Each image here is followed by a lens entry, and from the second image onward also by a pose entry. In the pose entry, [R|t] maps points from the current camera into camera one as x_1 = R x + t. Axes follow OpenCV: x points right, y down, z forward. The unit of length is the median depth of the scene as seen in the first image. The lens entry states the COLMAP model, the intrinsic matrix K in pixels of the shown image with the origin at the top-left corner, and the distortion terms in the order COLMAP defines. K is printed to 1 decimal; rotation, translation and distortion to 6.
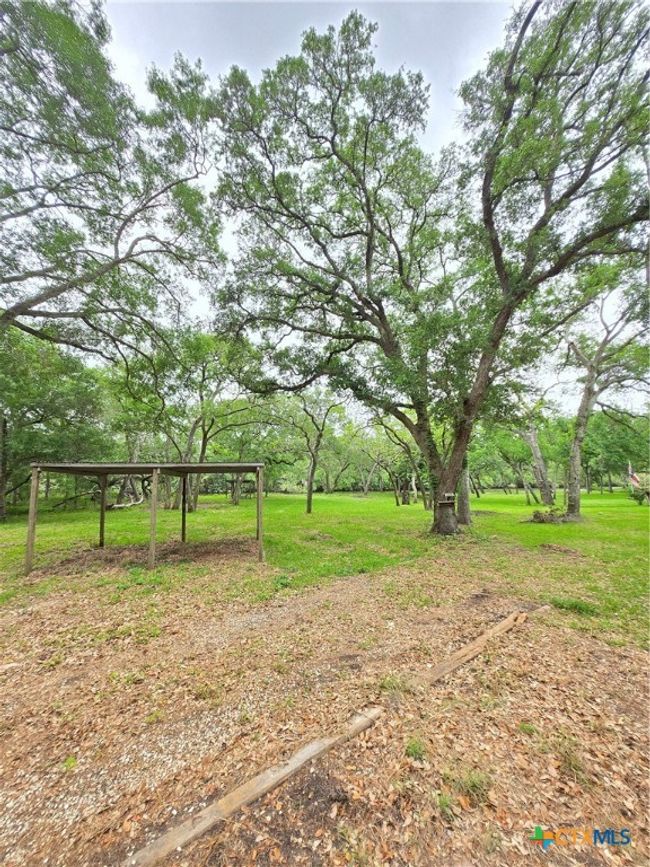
lens RADIAL K [[342.7, 0, 325.0], [0, 342.7, 433.5], [0, 0, 1]] dist [0.000607, -0.000709]
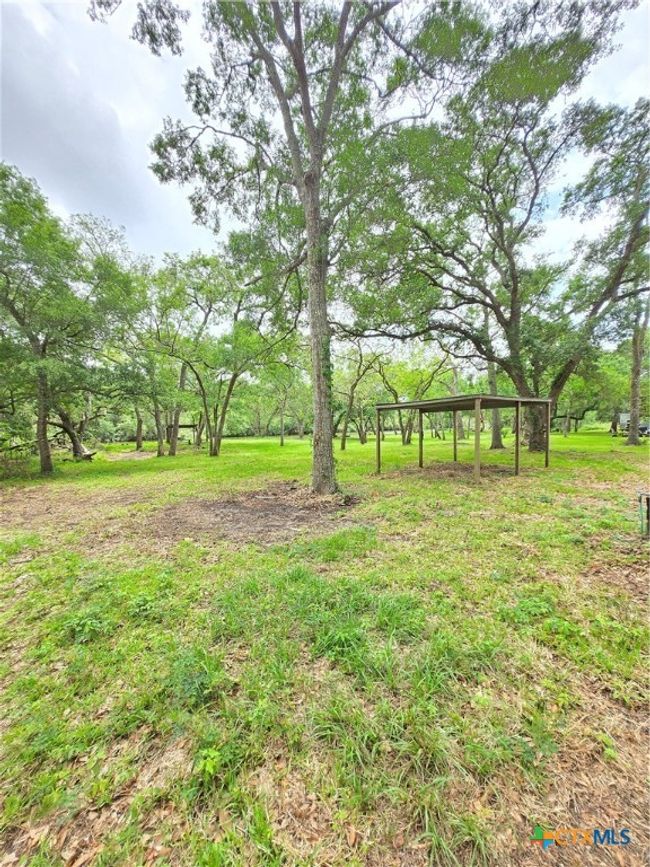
lens RADIAL K [[340.1, 0, 325.0], [0, 340.1, 433.5], [0, 0, 1]] dist [0.002814, 0.000419]
pose [[0.894019, -0.023961, 0.447387, -0.470275], [-0.045055, 0.988699, 0.142986, 0.018844], [-0.445757, -0.147990, 0.882836, 0.043869]]
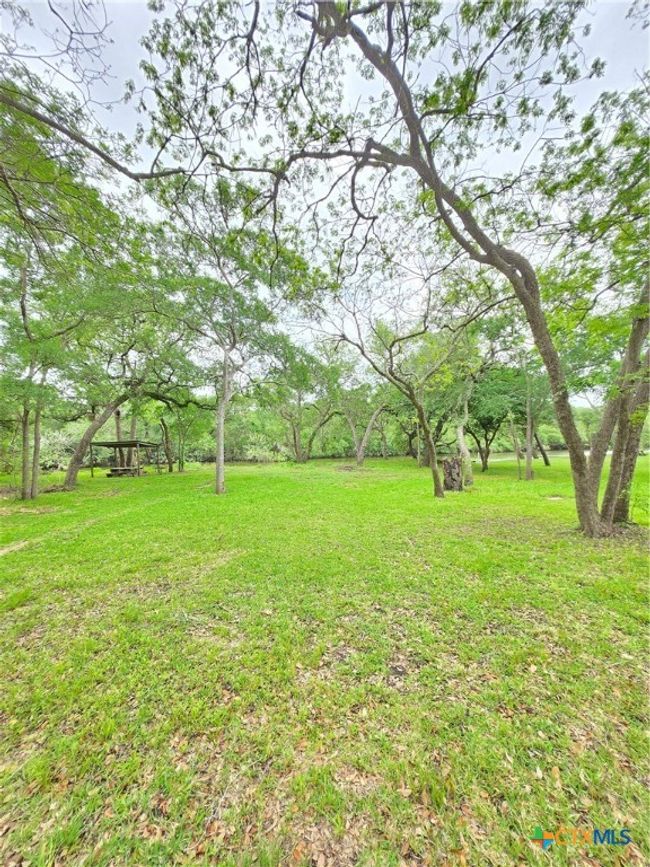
lens RADIAL K [[342.7, 0, 325.0], [0, 342.7, 433.5], [0, 0, 1]] dist [0.000607, -0.000709]
pose [[0.999824, -0.017631, 0.006467, 0.092237], [0.016933, 0.995285, 0.095509, 0.113839], [-0.008120, -0.095383, 0.995408, 0.694322]]
